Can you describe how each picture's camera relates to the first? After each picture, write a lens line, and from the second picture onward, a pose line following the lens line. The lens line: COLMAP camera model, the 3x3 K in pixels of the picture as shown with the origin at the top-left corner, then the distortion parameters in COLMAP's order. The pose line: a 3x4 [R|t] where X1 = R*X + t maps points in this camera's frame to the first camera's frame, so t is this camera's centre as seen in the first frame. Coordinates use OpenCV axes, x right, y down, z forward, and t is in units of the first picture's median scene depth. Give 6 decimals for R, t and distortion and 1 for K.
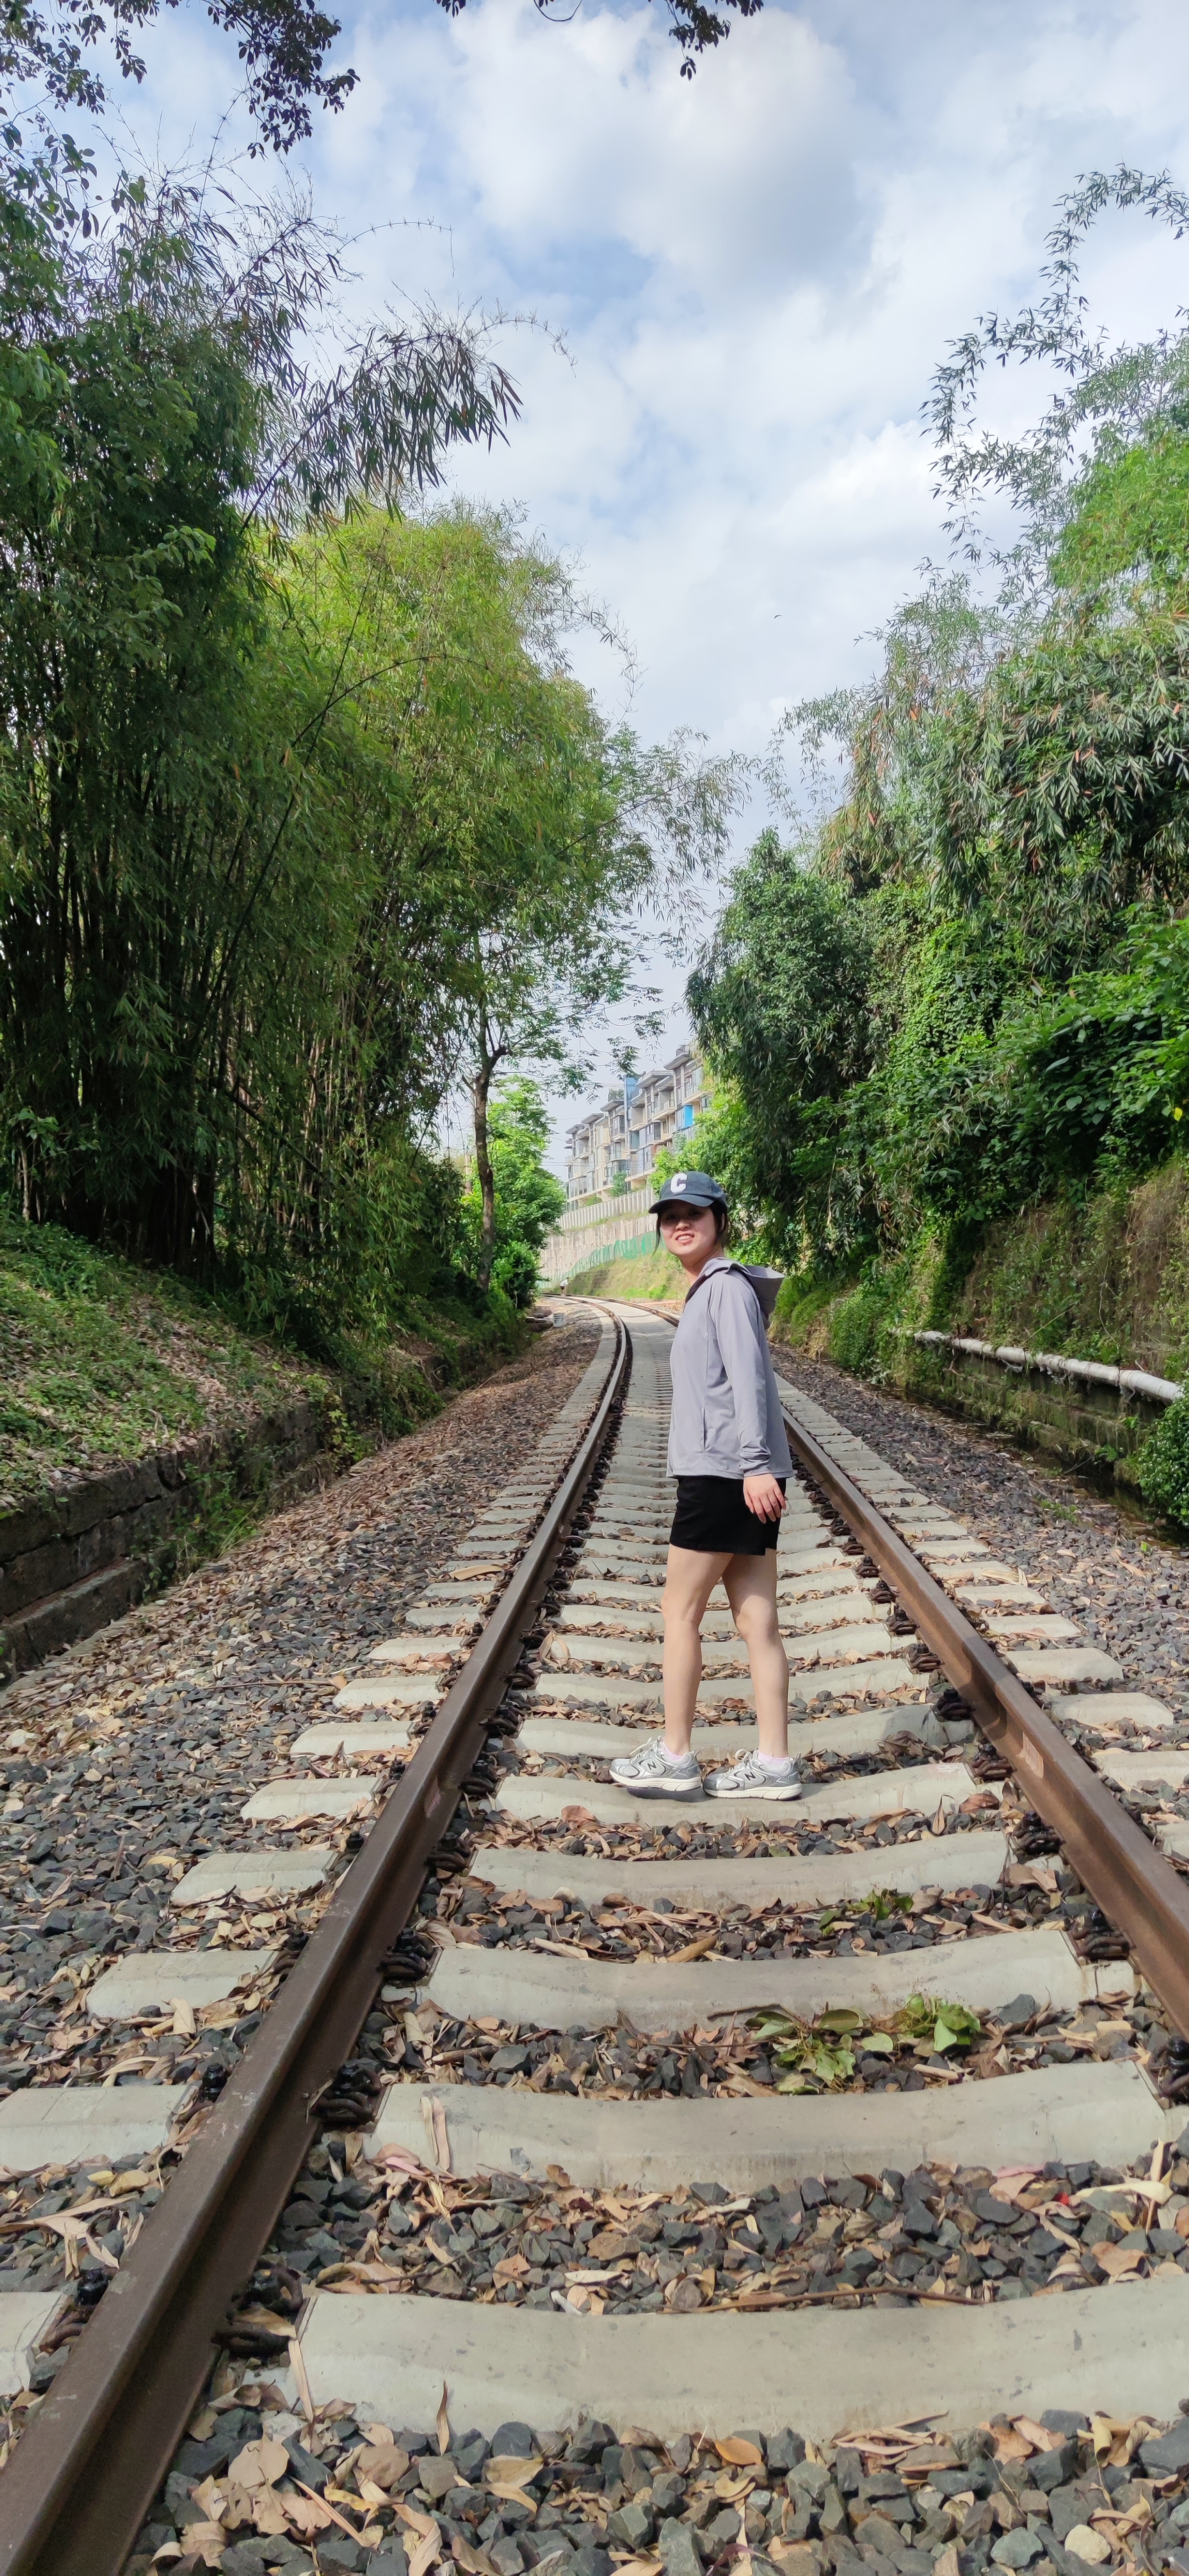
lens RADIAL K [[2849.6, 0, 514.9], [0, 2849.6, 1282.3], [0, 0, 1]] dist [0.029477, 0.012197]
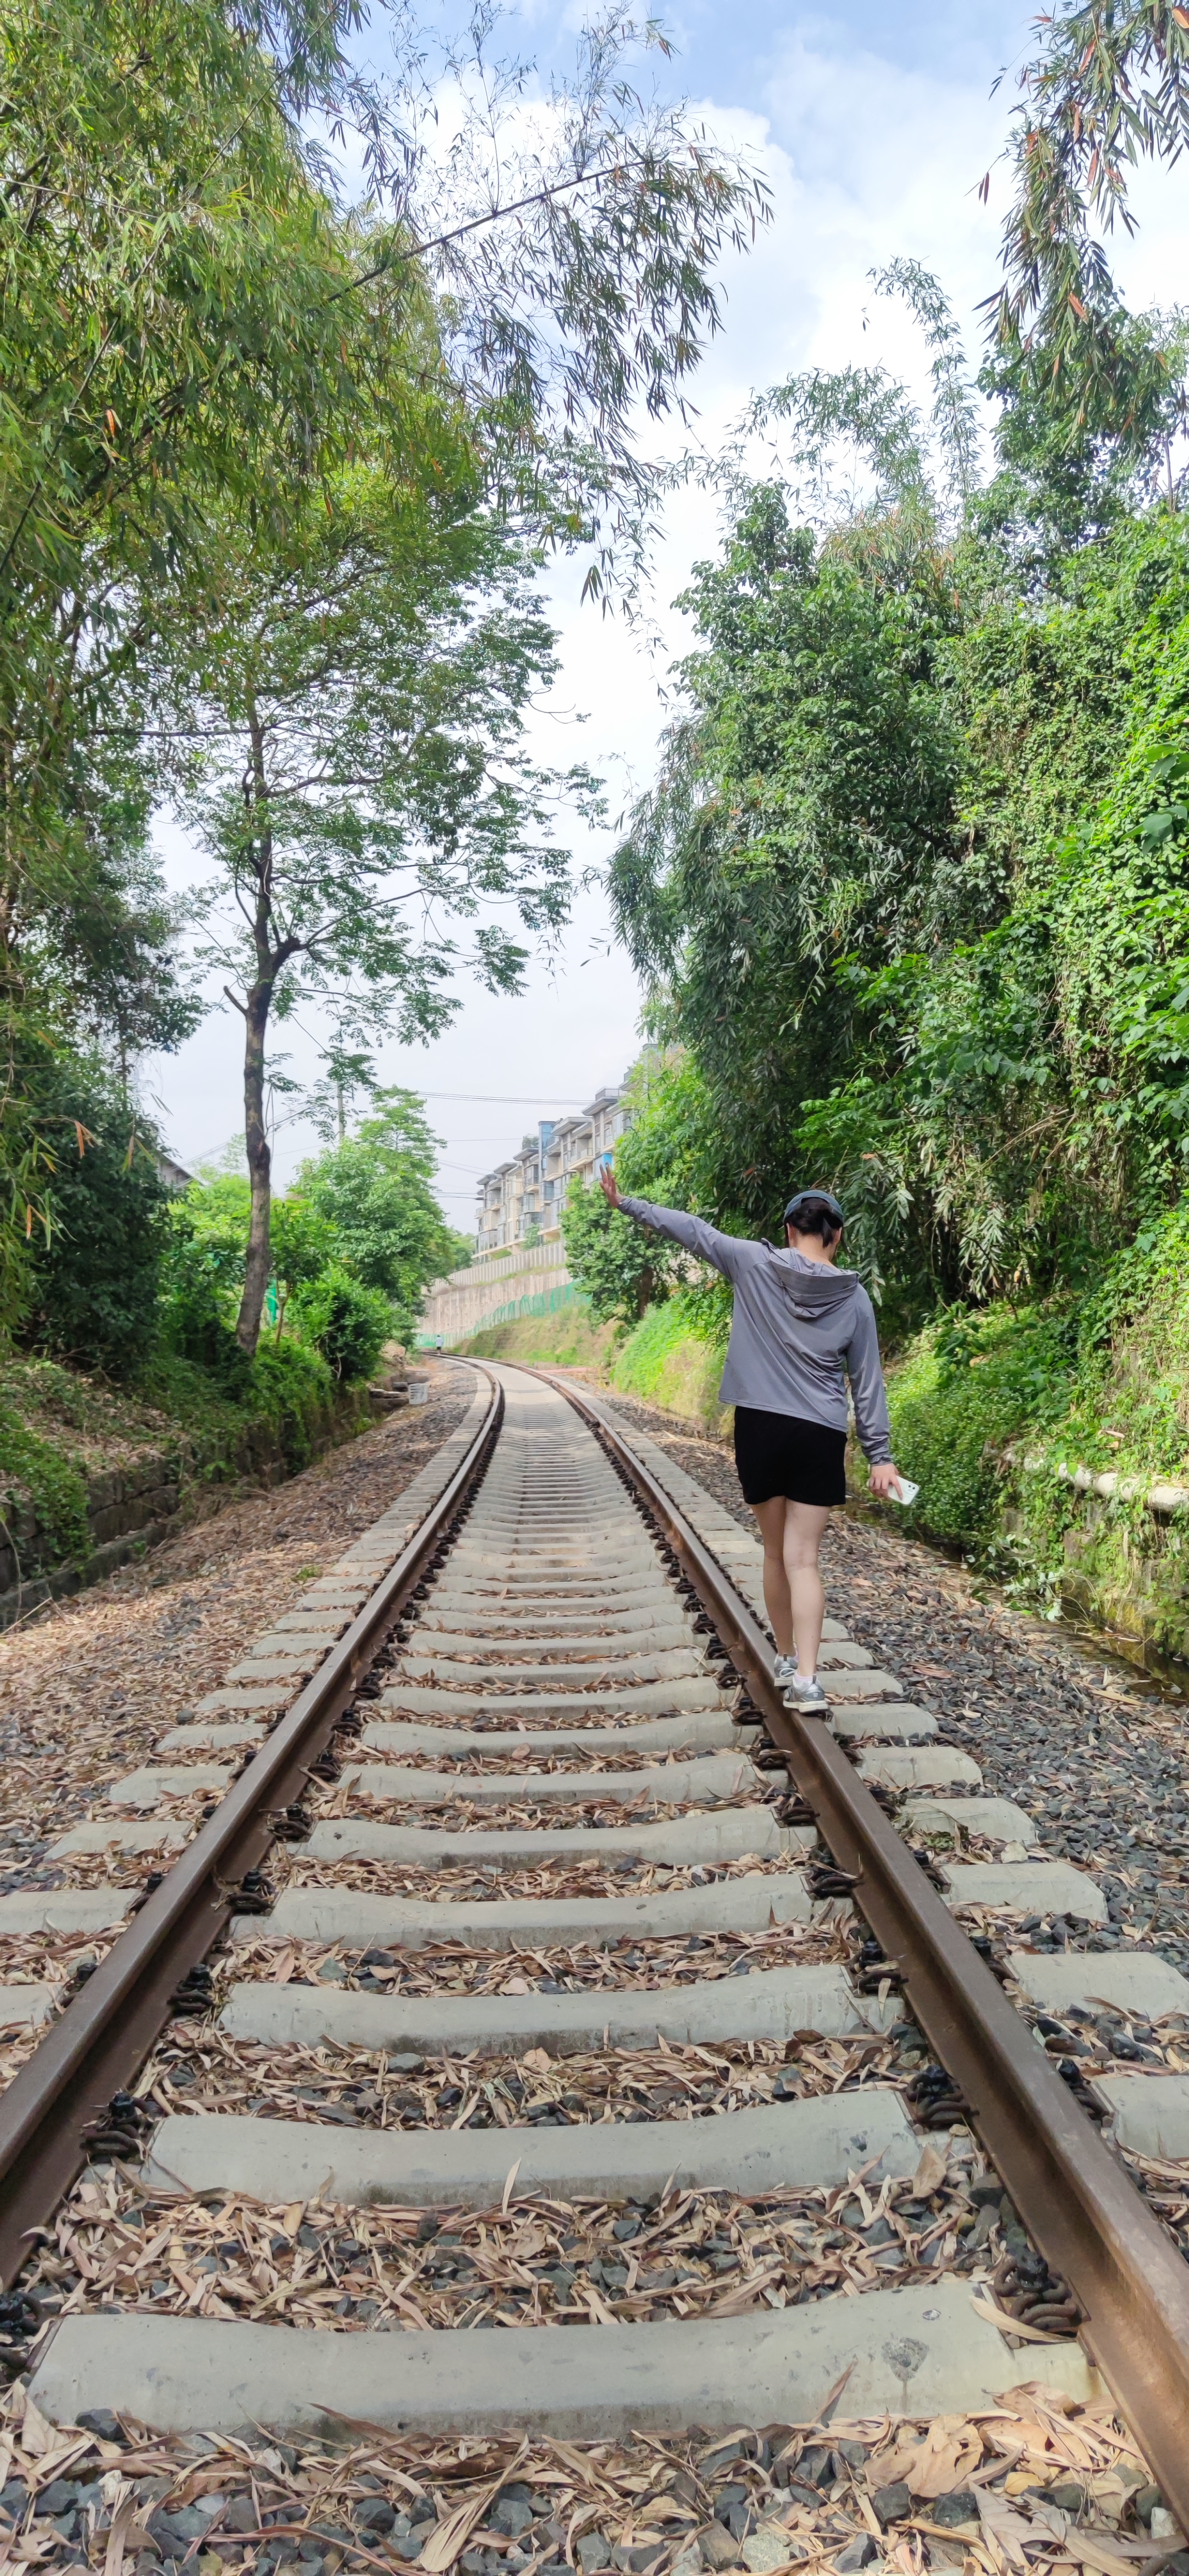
lens RADIAL K [[2759.2, 0, 601.4], [0, 2759.2, 1405.9], [0, 0, 1]] dist [0.013983, 0.002776]
pose [[0.997843, 0.024777, 0.060789, 0.032816], [-0.026139, 0.999422, 0.021718, -0.000591], [-0.060216, -0.023260, 0.997914, 0.530543]]
